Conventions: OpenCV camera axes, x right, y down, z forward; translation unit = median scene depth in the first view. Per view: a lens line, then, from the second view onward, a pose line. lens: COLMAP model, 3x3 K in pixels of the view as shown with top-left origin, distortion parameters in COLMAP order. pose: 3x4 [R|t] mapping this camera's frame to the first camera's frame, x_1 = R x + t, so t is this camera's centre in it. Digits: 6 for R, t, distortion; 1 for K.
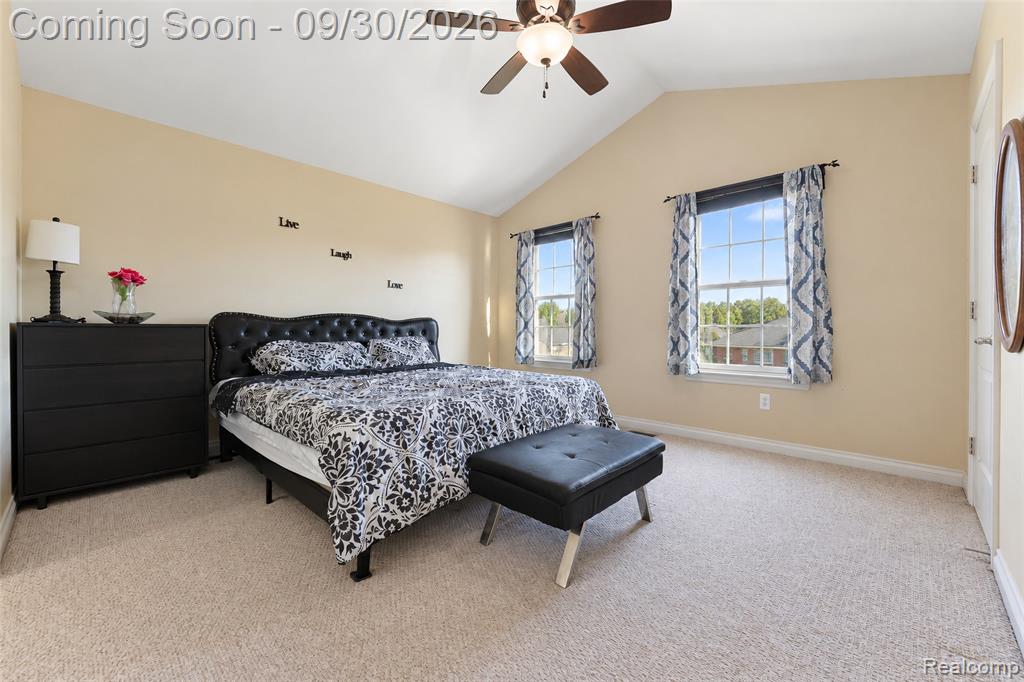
lens RADIAL K [[413.3, 0, 507.3], [0, 413.3, 333.2], [0, 0, 1]] dist [-0.000709, 0.000194]
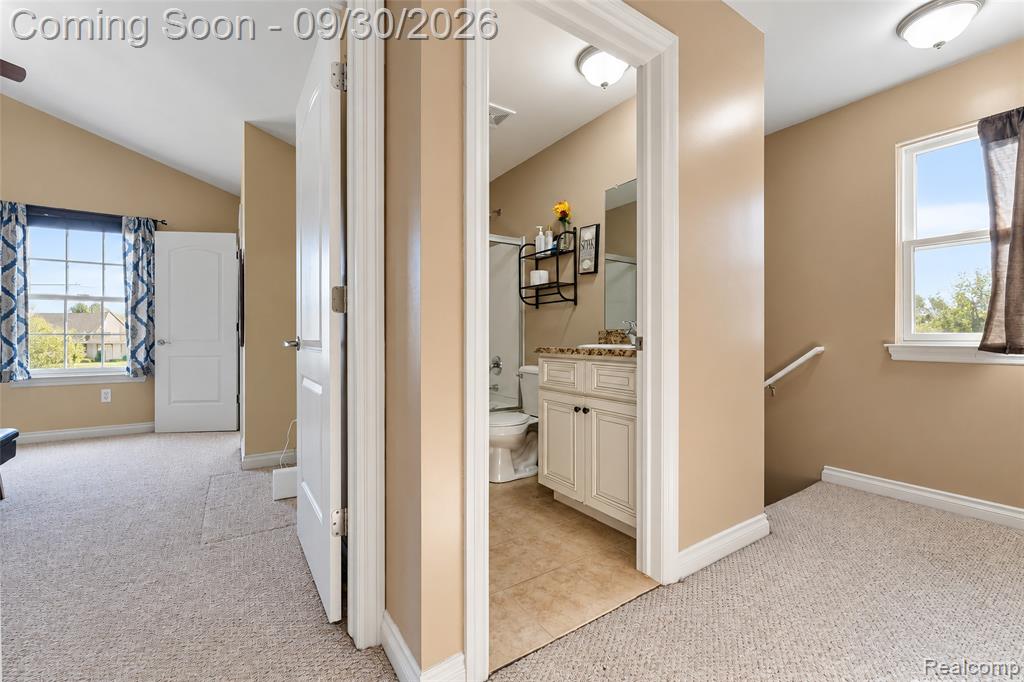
lens RADIAL K [[413.3, 0, 514.2], [0, 413.3, 338.4], [0, 0, 1]] dist [-0.000709, 0.000194]
pose [[0.213314, -0.003235, 0.976978, -0.336396], [-0.001195, 0.999993, 0.003572, -0.013190], [-0.976983, -0.001930, 0.213309, -0.475801]]
